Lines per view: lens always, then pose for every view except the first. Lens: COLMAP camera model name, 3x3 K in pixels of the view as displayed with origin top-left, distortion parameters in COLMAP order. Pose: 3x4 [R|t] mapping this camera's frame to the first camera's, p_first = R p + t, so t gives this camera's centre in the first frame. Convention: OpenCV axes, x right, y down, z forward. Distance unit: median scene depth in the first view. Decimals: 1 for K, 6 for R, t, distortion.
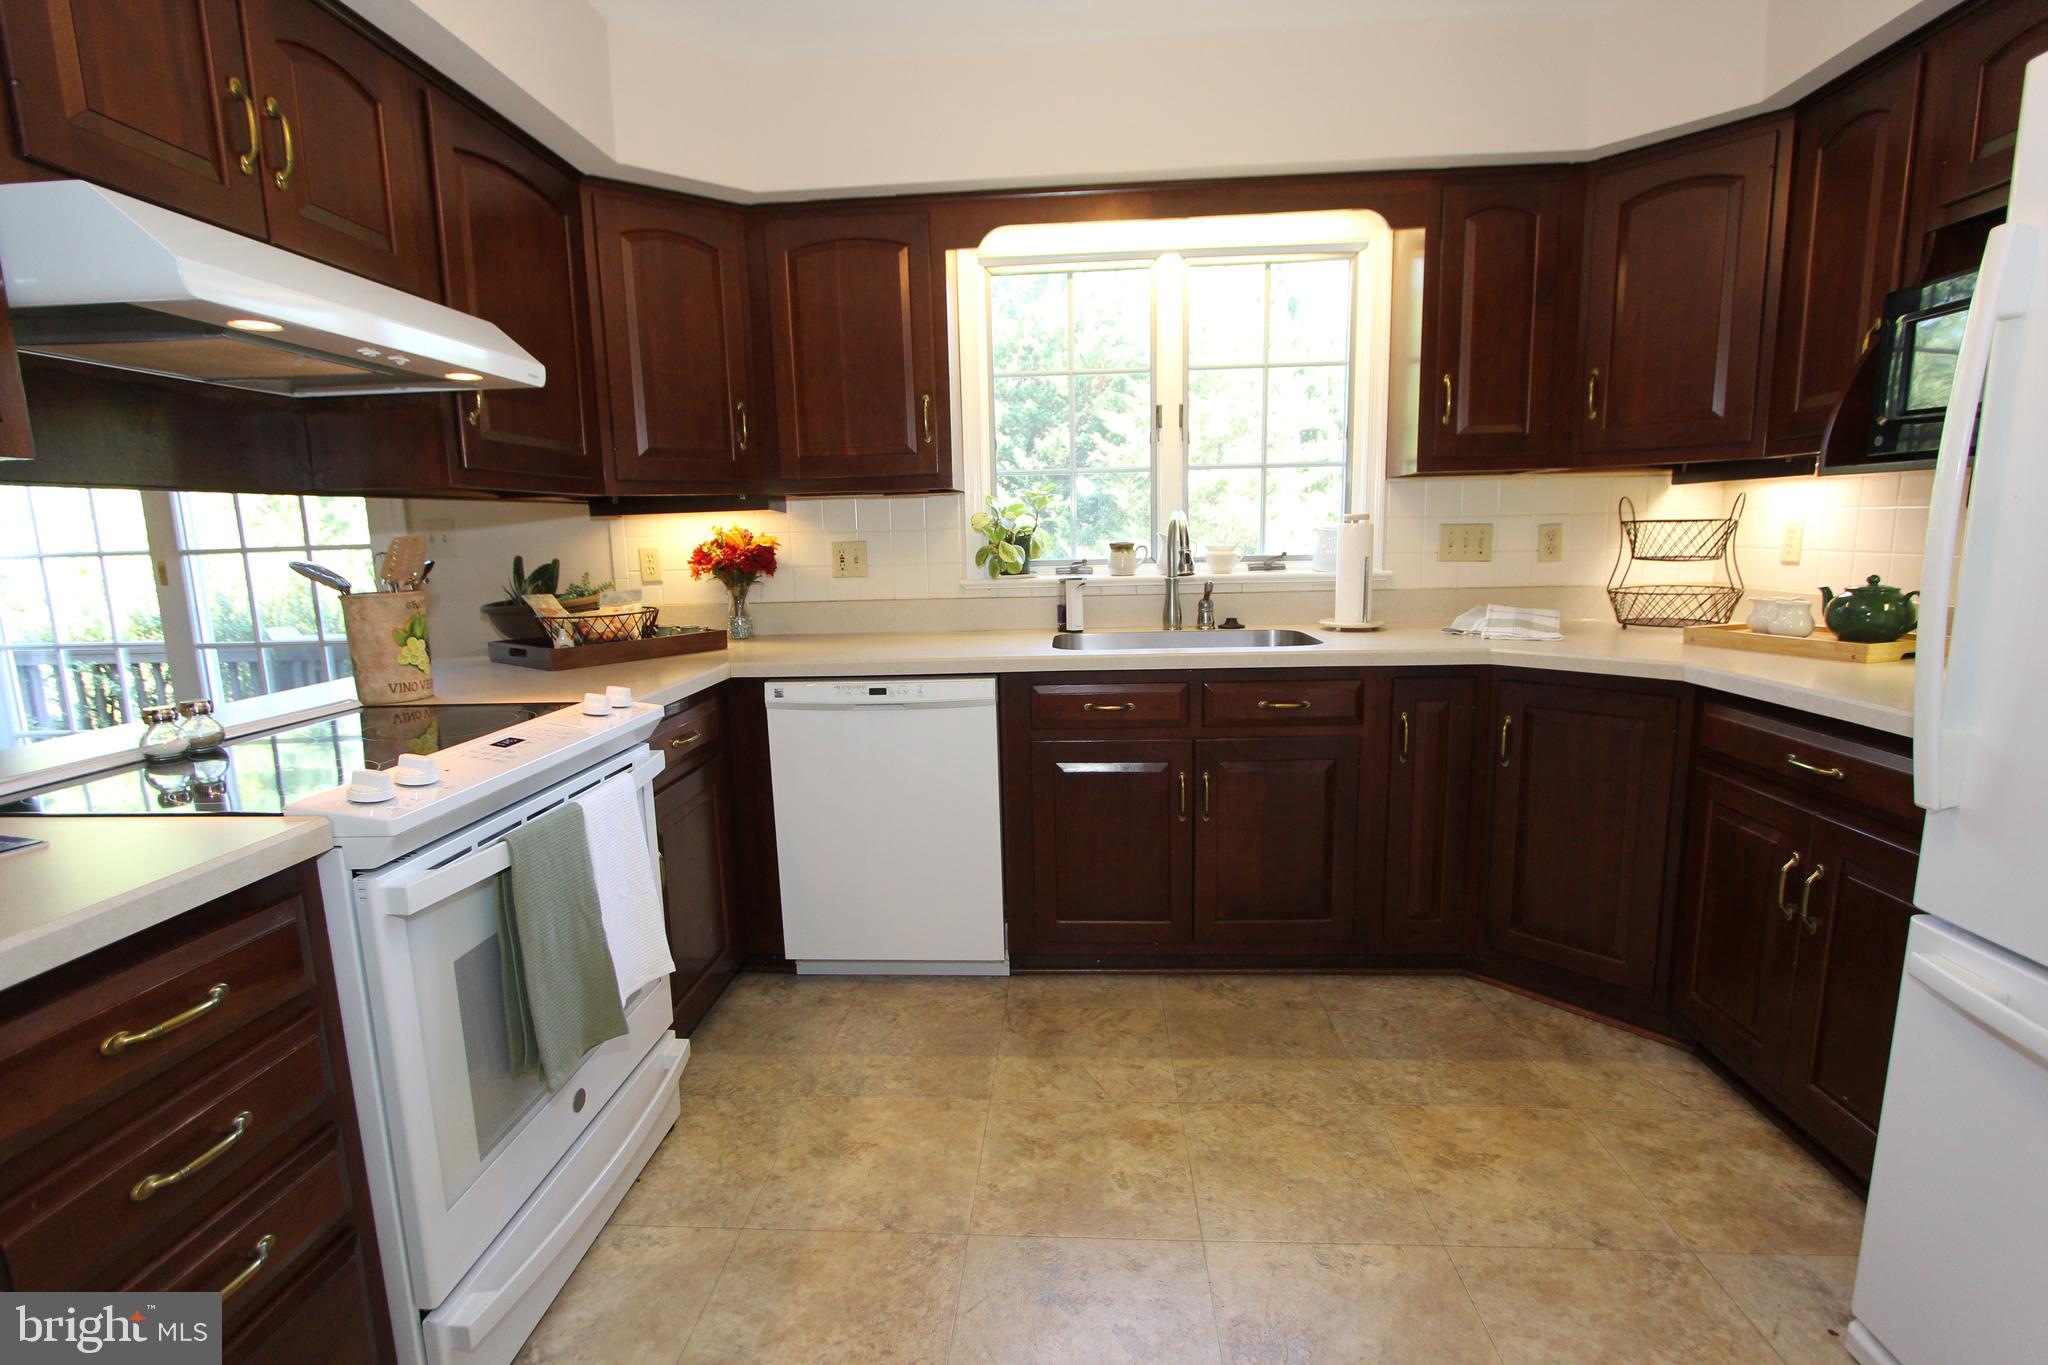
lens RADIAL K [[951.5, 0, 1027.1], [0, 951.5, 684.6], [0, 0, 1]] dist [-0.024817, 0.006724]
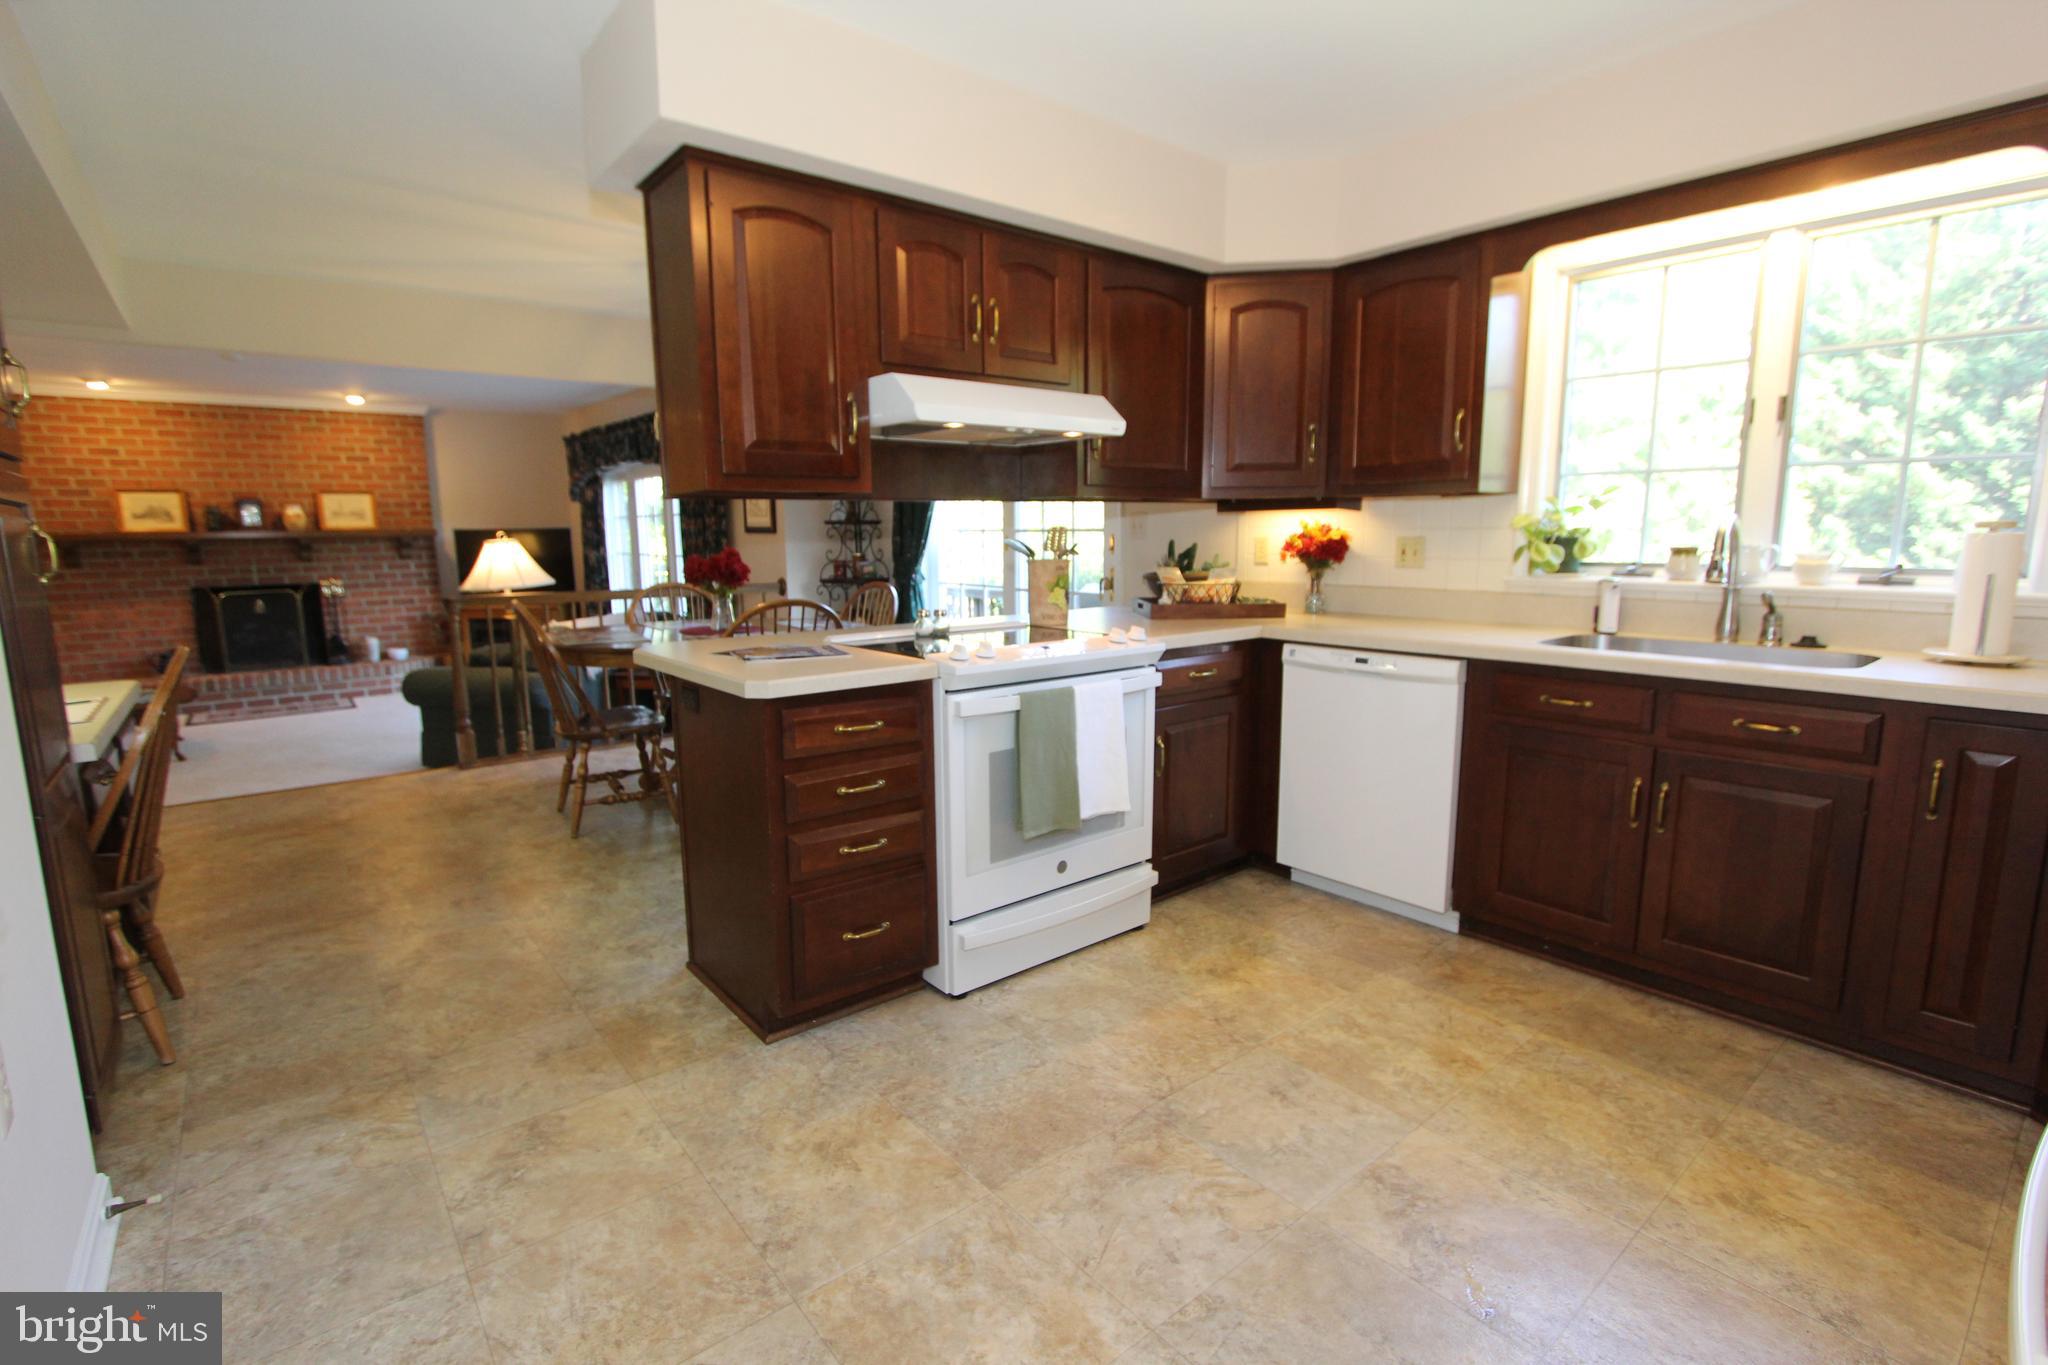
lens RADIAL K [[951.5, 0, 1021.7], [0, 951.5, 679.0], [0, 0, 1]] dist [-0.024817, 0.006724]
pose [[0.683238, 0.133594, -0.717870, 0.511237], [-0.127422, 0.989850, 0.062934, 0.011755], [0.718992, 0.048474, 0.693326, -0.188555]]
